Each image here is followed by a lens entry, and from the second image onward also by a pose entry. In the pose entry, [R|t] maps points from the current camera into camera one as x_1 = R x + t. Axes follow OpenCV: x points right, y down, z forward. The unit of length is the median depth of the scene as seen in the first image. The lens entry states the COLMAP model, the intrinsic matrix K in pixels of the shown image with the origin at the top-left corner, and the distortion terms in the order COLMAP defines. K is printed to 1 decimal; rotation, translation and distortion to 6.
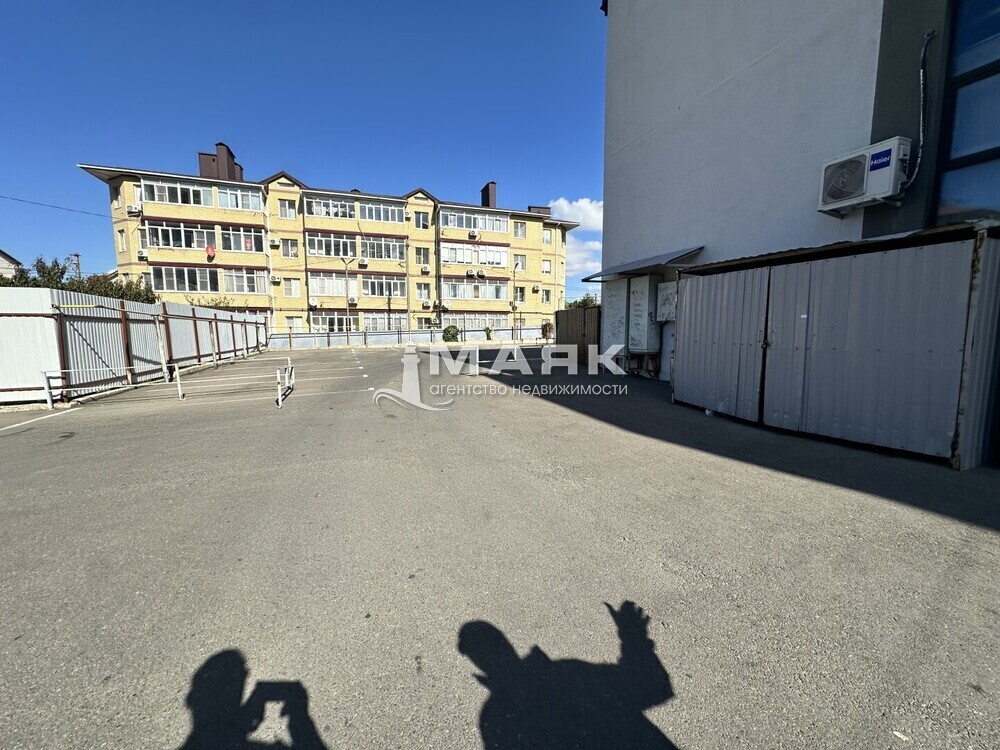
lens RADIAL K [[399.7, 0, 498.8], [0, 399.7, 372.8], [0, 0, 1]] dist [-0.003213, 0.000689]
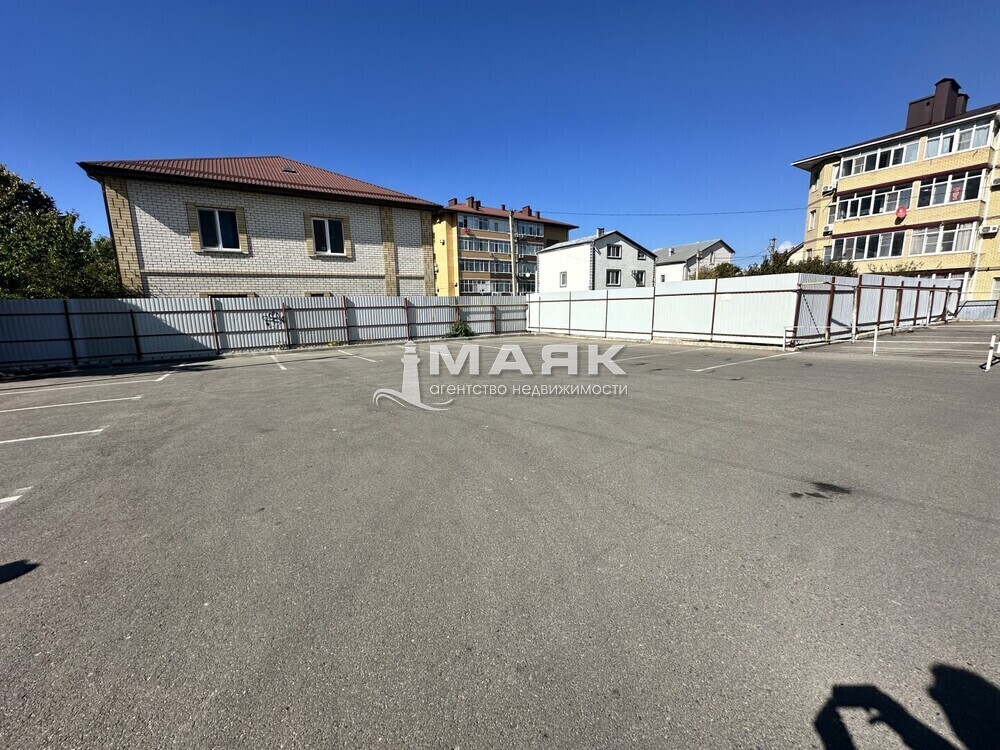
lens RADIAL K [[399.7, 0, 497.3], [0, 399.7, 375.3], [0, 0, 1]] dist [-0.003213, 0.000689]
pose [[0.209730, 0.166367, -0.963502, 0.047517], [-0.084589, 0.984811, 0.151633, 0.011323], [0.974093, 0.049700, 0.220618, -0.118835]]
